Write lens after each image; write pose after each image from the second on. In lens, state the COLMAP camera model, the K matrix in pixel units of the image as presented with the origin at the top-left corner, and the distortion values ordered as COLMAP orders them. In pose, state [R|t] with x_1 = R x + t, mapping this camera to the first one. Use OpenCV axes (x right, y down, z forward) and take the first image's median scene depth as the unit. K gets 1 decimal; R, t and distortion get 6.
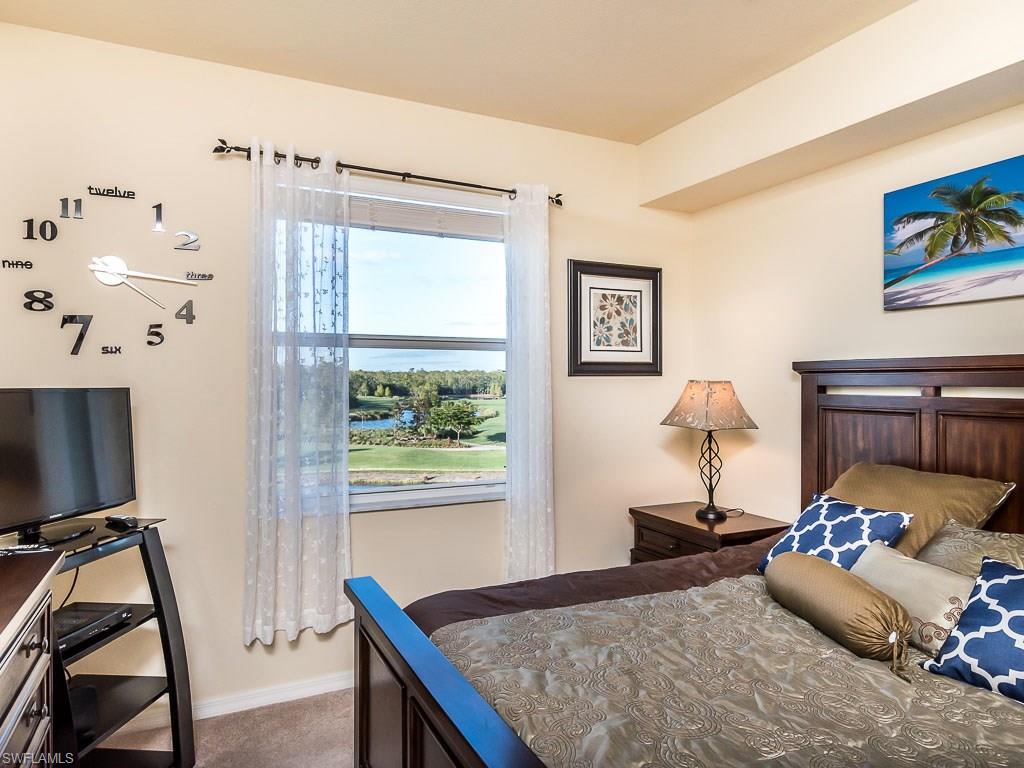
lens RADIAL K [[600.8, 0, 506.6], [0, 600.8, 383.9], [0, 0, 1]] dist [-0.007491, 0.004039]
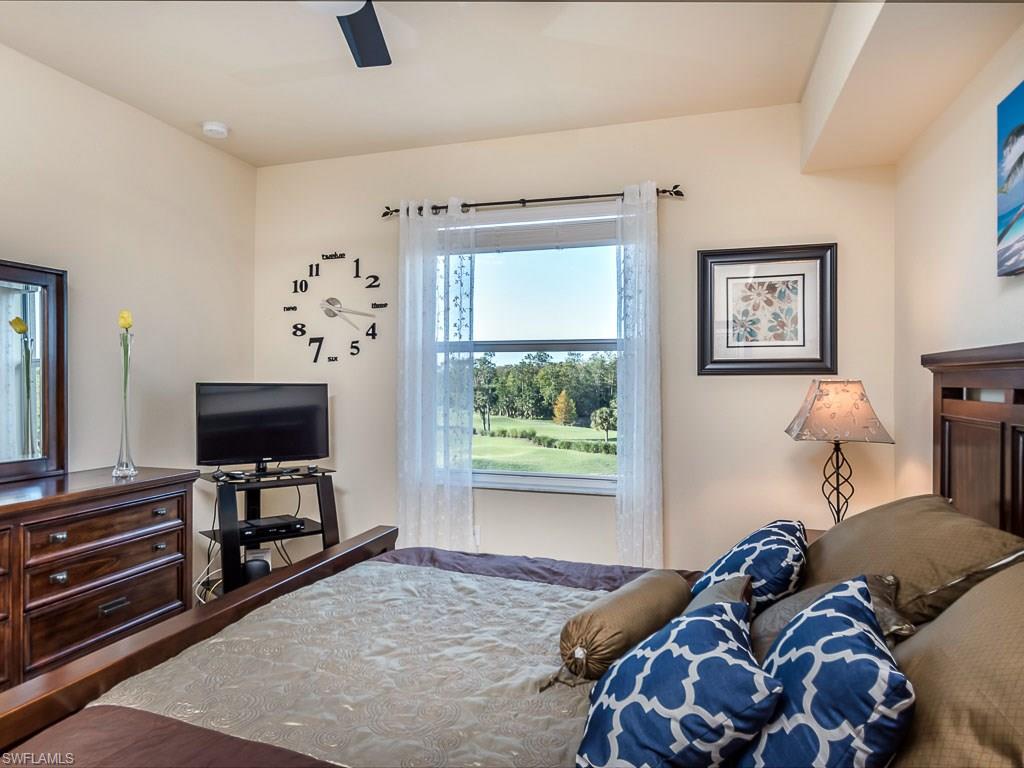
lens RADIAL K [[600.8, 0, 511.2], [0, 600.8, 386.8], [0, 0, 1]] dist [-0.007491, 0.004039]
pose [[0.757315, 0.010043, -0.652973, 0.498182], [-0.006119, 0.999947, 0.008283, -0.000473], [0.653021, -0.002277, 0.757336, 0.095950]]
